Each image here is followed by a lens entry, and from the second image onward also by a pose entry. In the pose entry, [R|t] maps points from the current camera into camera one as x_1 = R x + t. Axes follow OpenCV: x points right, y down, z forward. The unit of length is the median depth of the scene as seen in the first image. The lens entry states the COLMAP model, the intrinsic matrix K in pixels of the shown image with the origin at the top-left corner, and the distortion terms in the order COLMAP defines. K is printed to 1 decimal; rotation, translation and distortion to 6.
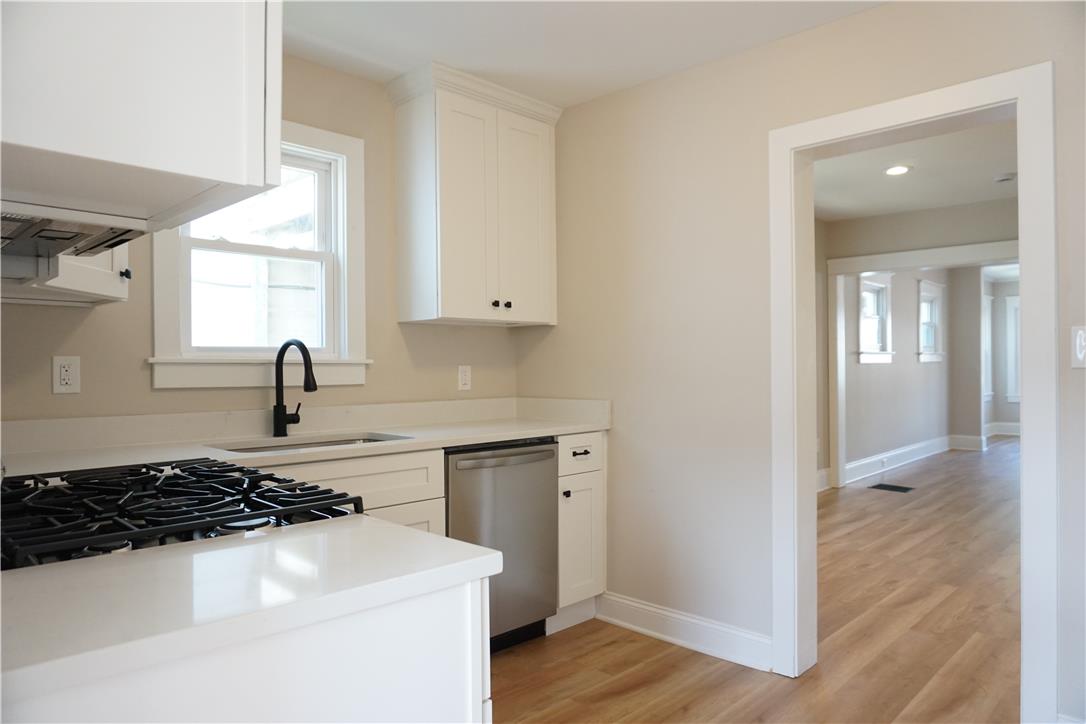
lens RADIAL K [[722.6, 0, 541.5], [0, 722.6, 364.0], [0, 0, 1]] dist [-0.051543, 0.028834]
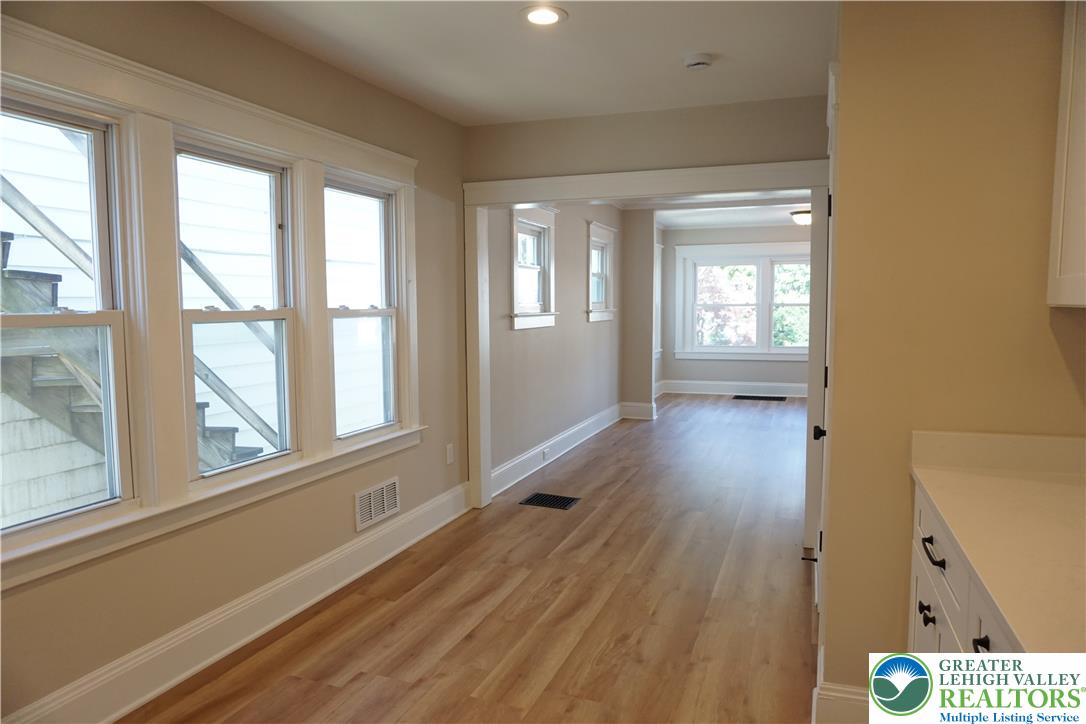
lens RADIAL K [[722.6, 0, 544.6], [0, 722.6, 362.9], [0, 0, 1]] dist [-0.051543, 0.028834]
pose [[0.915110, -0.028745, 0.402178, 0.133622], [-0.005274, 0.996517, 0.083225, -0.022662], [-0.403170, -0.078281, 0.911771, 0.234367]]
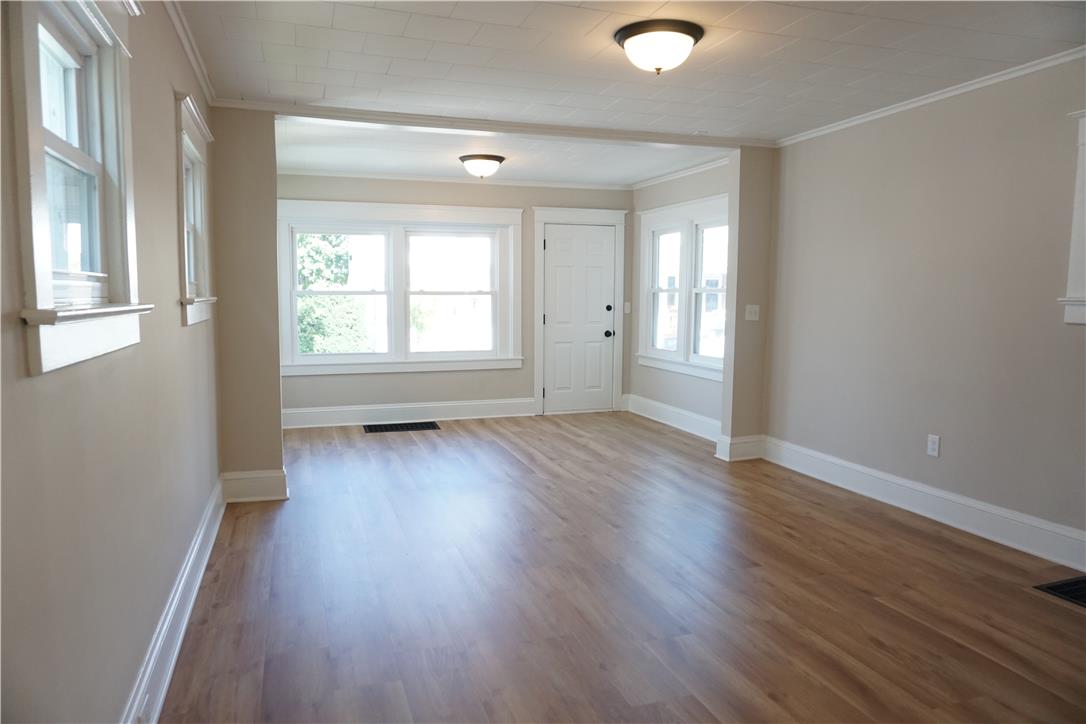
lens RADIAL K [[722.6, 0, 546.1], [0, 722.6, 356.8], [0, 0, 1]] dist [-0.051543, 0.028834]
pose [[0.446002, -0.066825, 0.892534, 0.262269], [-0.011940, 0.996676, 0.080589, -0.016949], [-0.894952, -0.046600, 0.443722, 0.618316]]
